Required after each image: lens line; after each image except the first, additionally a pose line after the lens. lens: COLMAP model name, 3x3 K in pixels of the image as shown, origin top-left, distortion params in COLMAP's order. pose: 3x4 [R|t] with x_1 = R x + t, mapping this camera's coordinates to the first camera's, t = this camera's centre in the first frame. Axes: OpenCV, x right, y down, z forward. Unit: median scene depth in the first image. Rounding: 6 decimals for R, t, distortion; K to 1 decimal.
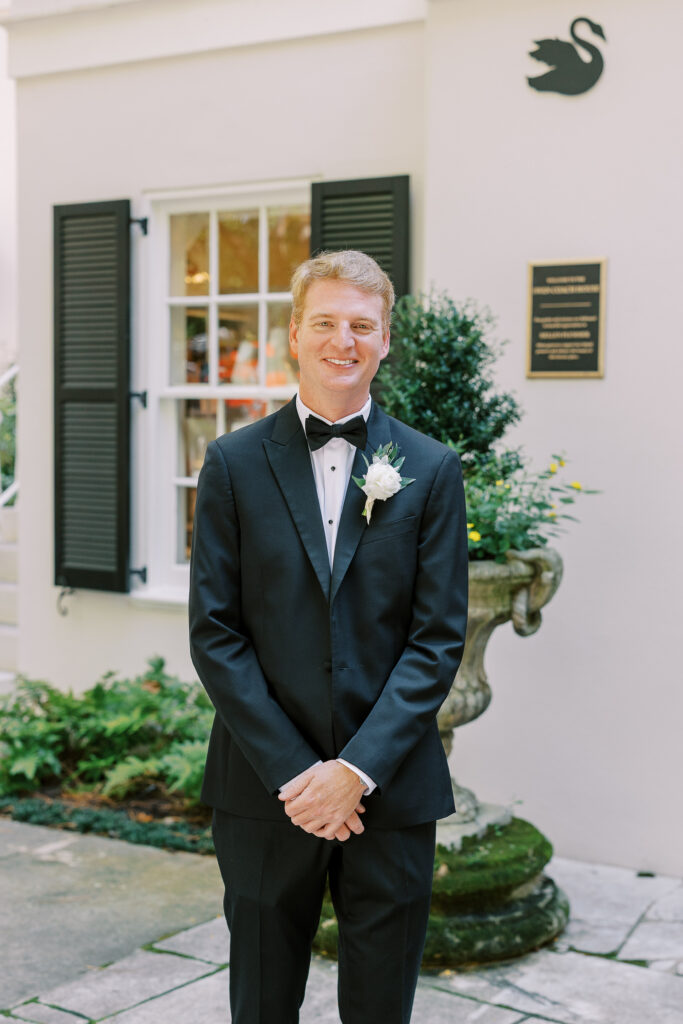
lens RADIAL K [[1596.3, 0, 379.5], [0, 1596.3, 552.6], [0, 0, 1]] dist [0.018787, 0.000733]
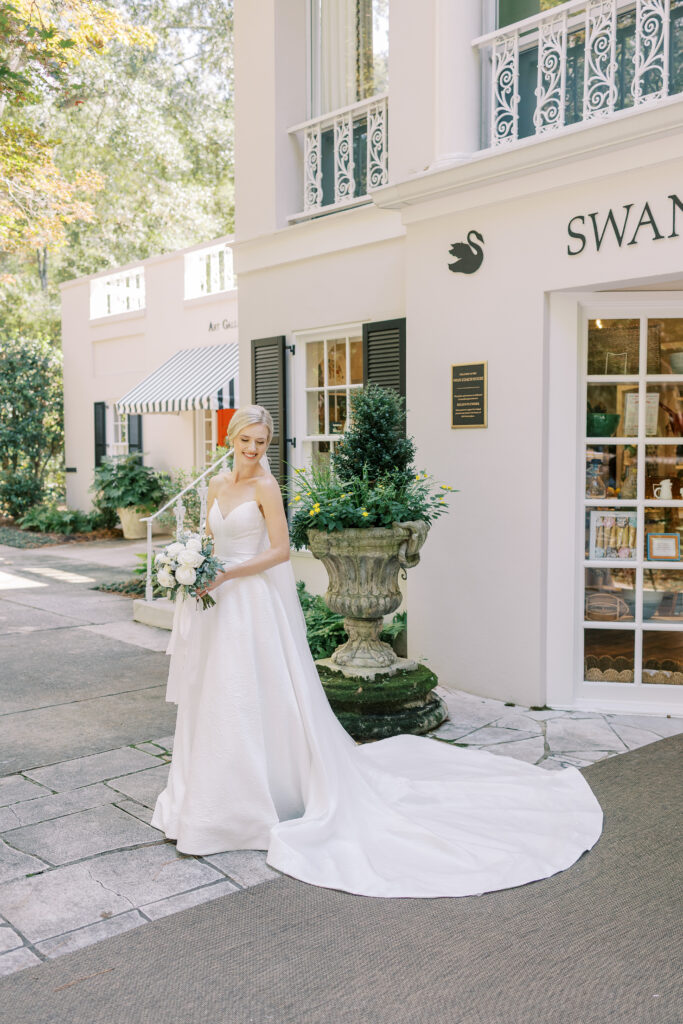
lens RADIAL K [[1003.2, 0, 341.5], [0, 1003.2, 512.0], [0, 0, 1]] dist [0.005502, 0.005164]
pose [[0.960688, -0.002761, -0.277615, 0.329175], [-0.002344, 0.999834, -0.018056, 0.007834], [0.277619, 0.017997, 0.960523, -0.147627]]
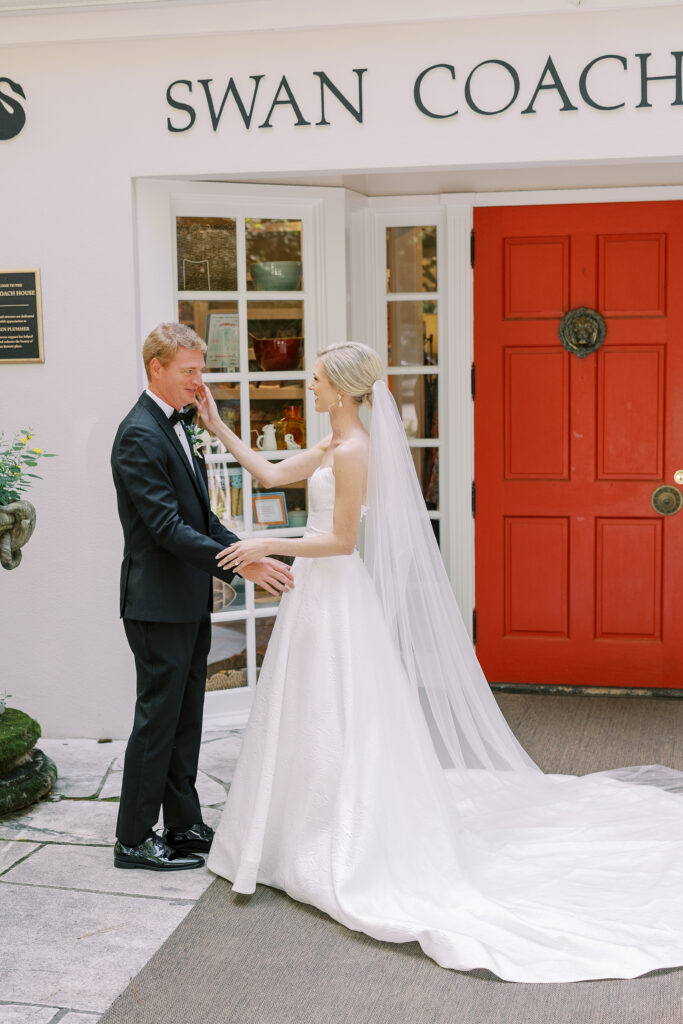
lens RADIAL K [[1575.2, 0, 327.4], [0, 1575.2, 542.4], [0, 0, 1]] dist [0.025104, 0.028294]
pose [[0.931640, -0.084121, 0.353511, -0.118843], [0.067039, 0.995926, 0.060316, -0.029358], [-0.357145, -0.032494, 0.933484, -0.297335]]
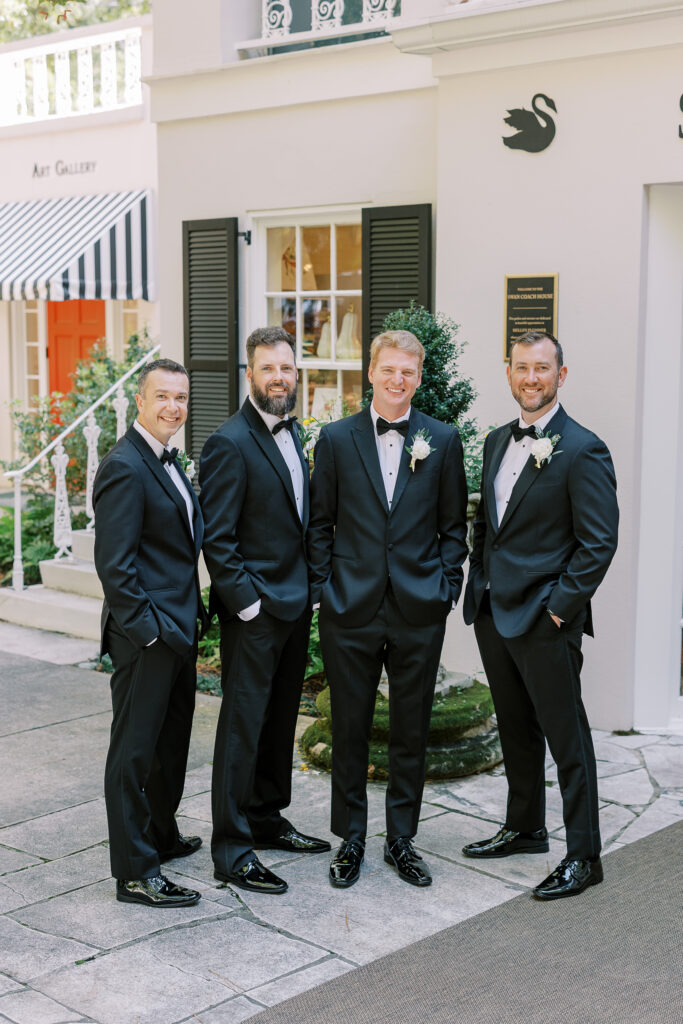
lens RADIAL K [[1529.4, 0, 335.7], [0, 1529.4, 532.1], [0, 0, 1]] dist [0.015461, 0.045849]
pose [[0.986852, 0.006875, -0.161480, 0.184076], [0.000680, 0.998909, 0.046688, -0.029543], [0.161625, -0.046184, 0.985771, -0.344866]]
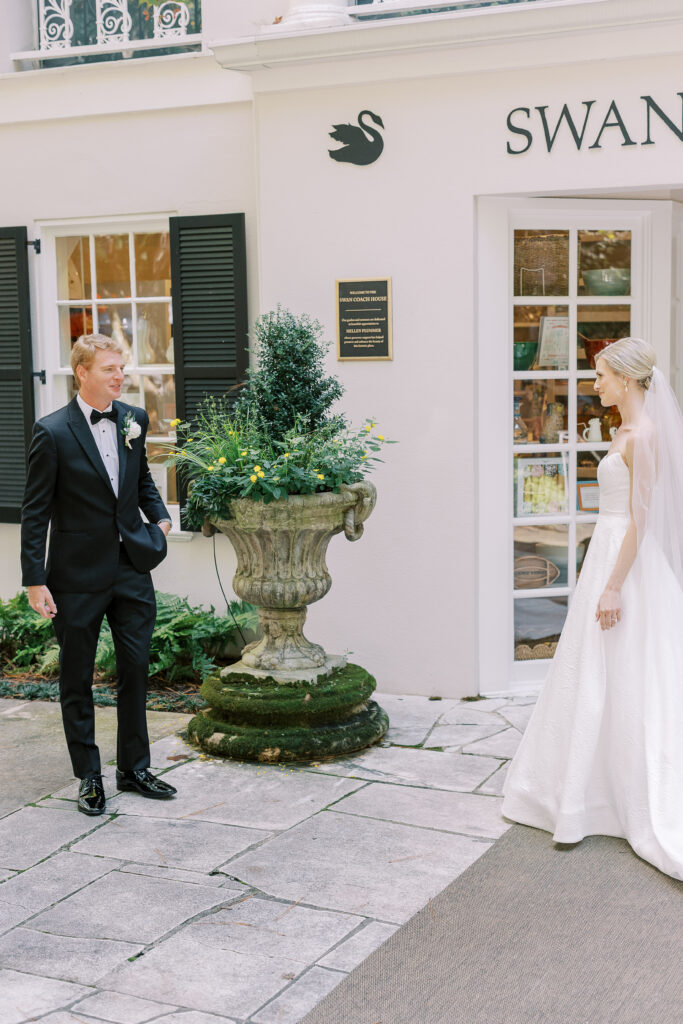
lens RADIAL K [[1486.6, 0, 341.5], [0, 1486.6, 512.0], [0, 0, 1]] dist [0.024890, -0.026894]
pose [[0.990540, -0.049622, 0.127937, -0.093965], [0.045525, 0.998359, 0.034752, -0.022797], [-0.129451, -0.028599, 0.991173, -0.372729]]
